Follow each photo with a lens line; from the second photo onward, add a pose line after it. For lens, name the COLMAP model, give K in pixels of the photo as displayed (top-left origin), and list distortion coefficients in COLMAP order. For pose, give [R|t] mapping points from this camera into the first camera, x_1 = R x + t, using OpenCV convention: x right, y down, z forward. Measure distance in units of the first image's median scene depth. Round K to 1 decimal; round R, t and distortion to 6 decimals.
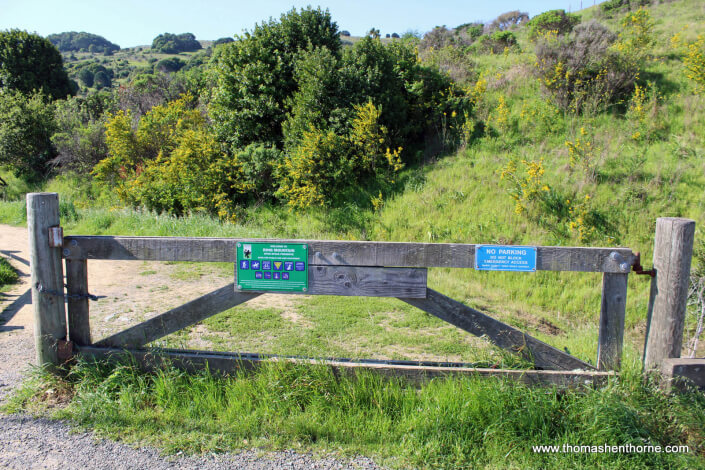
lens RADIAL K [[690.3, 0, 351.9], [0, 690.3, 262.7], [0, 0, 1]] dist [-0.262652, 0.292492]
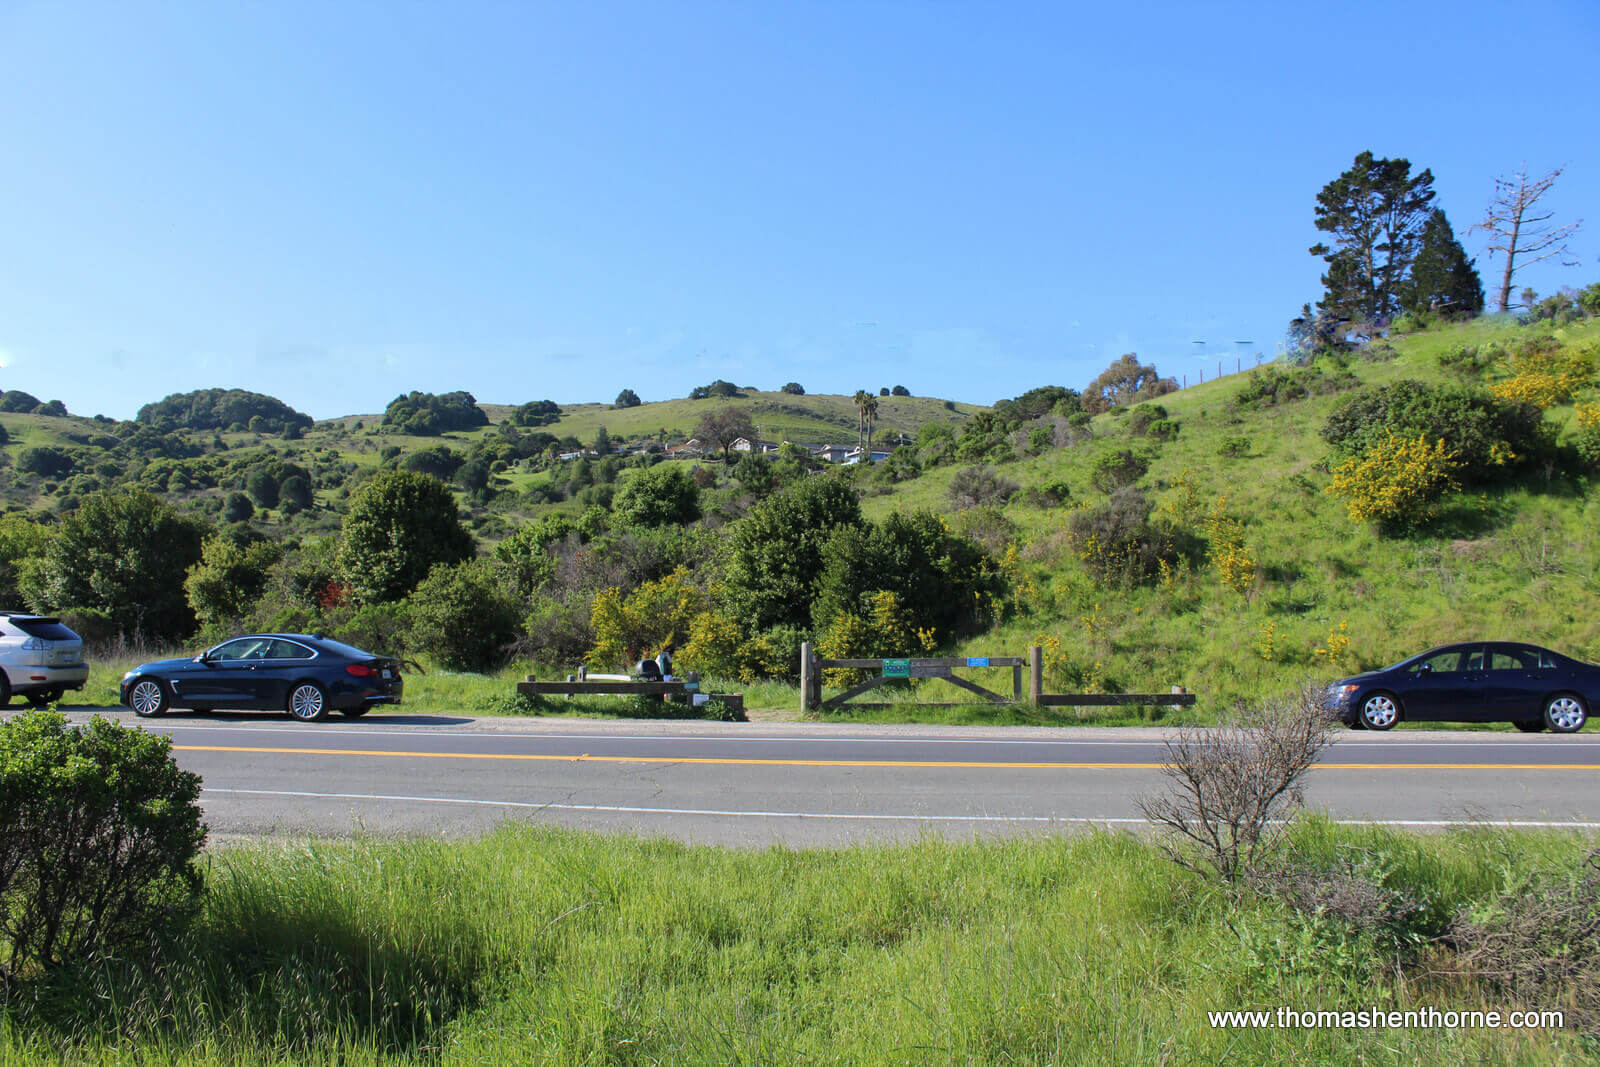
lens RADIAL K [[1566.7, 0, 798.7], [0, 1566.7, 596.3], [0, 0, 1]] dist [-0.262652, 0.292492]
pose [[0.999847, -0.016840, -0.004772, -0.099161], [0.015633, 0.981805, -0.189245, 0.190792], [0.007872, 0.189141, 0.981918, -1.107631]]
